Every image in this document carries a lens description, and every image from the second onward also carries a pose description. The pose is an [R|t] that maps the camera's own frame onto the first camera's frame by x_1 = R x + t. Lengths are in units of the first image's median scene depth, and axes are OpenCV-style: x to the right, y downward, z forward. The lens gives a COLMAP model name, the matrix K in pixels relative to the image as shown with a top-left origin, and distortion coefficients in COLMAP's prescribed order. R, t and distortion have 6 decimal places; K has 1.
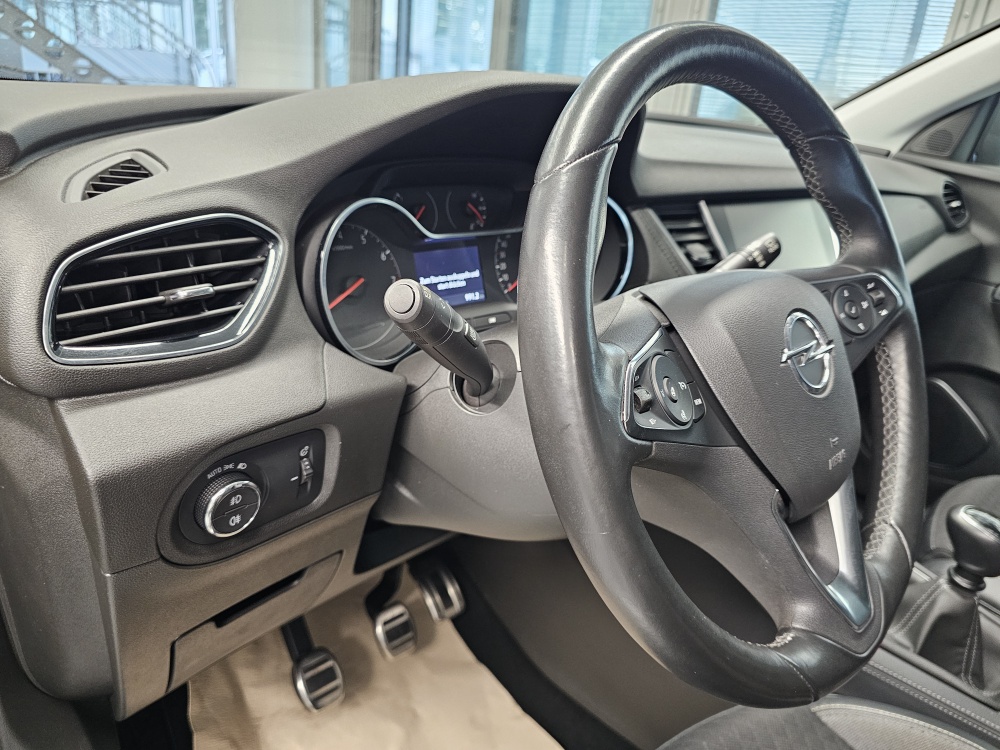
lens RADIAL K [[686.2, 0, 504.6], [0, 686.2, 380.0], [0, 0, 1]] dist [0.058643, -0.063230]
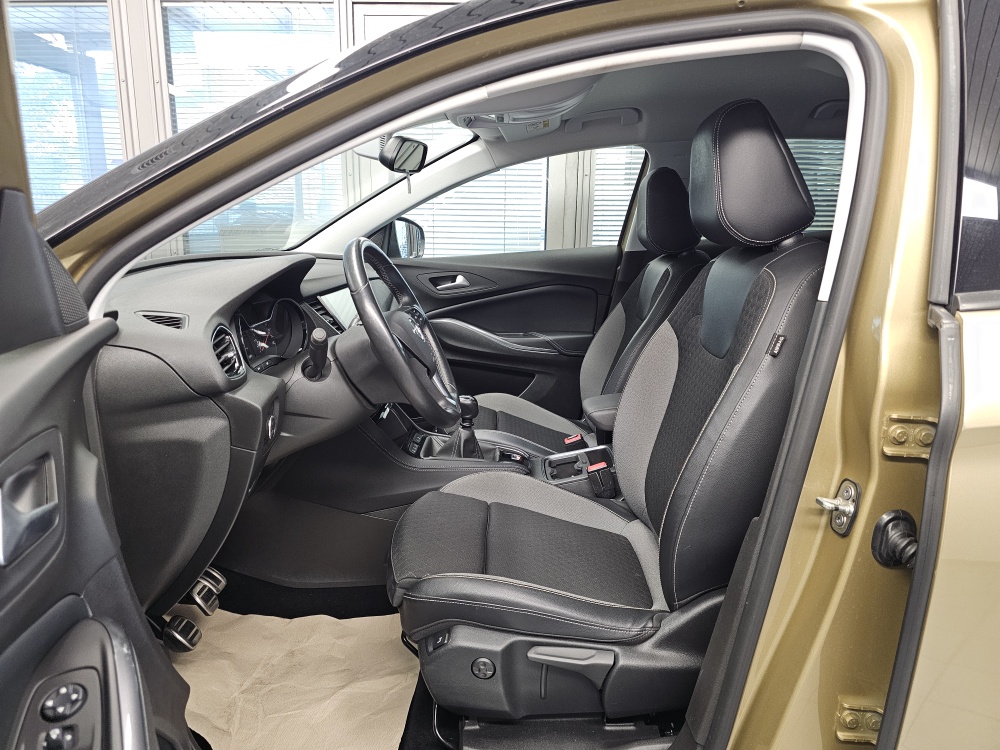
lens RADIAL K [[656.9, 0, 503.3], [0, 656.9, 369.5], [0, 0, 1]] dist [0.018817, -0.001640]
pose [[0.678621, -0.240056, 0.694152, -0.817608], [0.334673, 0.942333, -0.001301, 0.153121], [-0.653810, 0.233197, 0.719828, -0.803416]]
